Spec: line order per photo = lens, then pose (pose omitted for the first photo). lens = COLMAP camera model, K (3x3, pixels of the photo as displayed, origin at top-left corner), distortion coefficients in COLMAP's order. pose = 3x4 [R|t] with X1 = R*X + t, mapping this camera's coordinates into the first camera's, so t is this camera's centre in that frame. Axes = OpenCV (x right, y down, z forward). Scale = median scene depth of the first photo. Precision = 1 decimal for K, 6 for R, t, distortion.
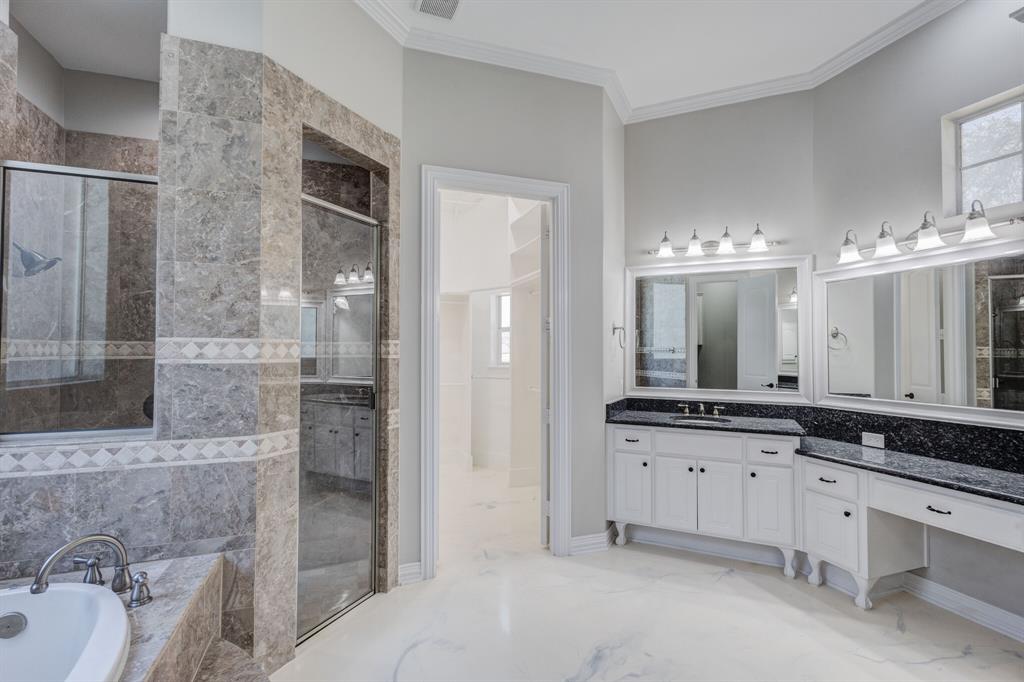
lens RADIAL K [[481.3, 0, 512.2], [0, 481.3, 341.3], [0, 0, 1]] dist [0.011126, -0.000985]
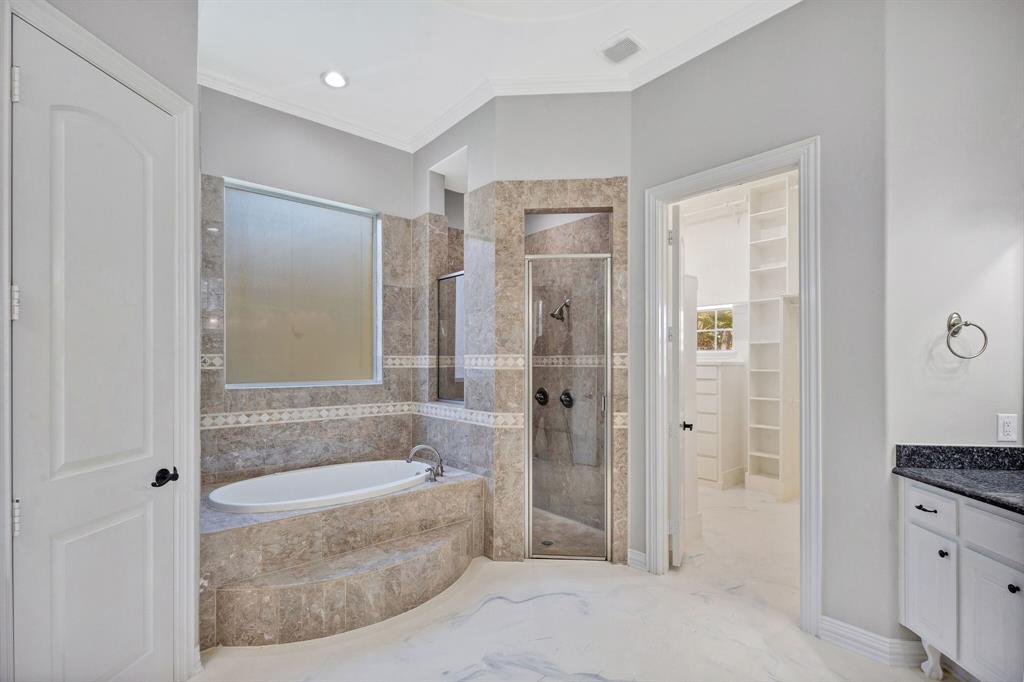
lens RADIAL K [[481.3, 0, 500.1], [0, 481.3, 360.6], [0, 0, 1]] dist [0.011126, -0.000985]
pose [[0.335684, -0.000930, -0.941974, 0.816535], [0.017224, 0.999838, 0.005151, 0.005721], [0.941817, -0.017954, 0.335646, 0.364434]]
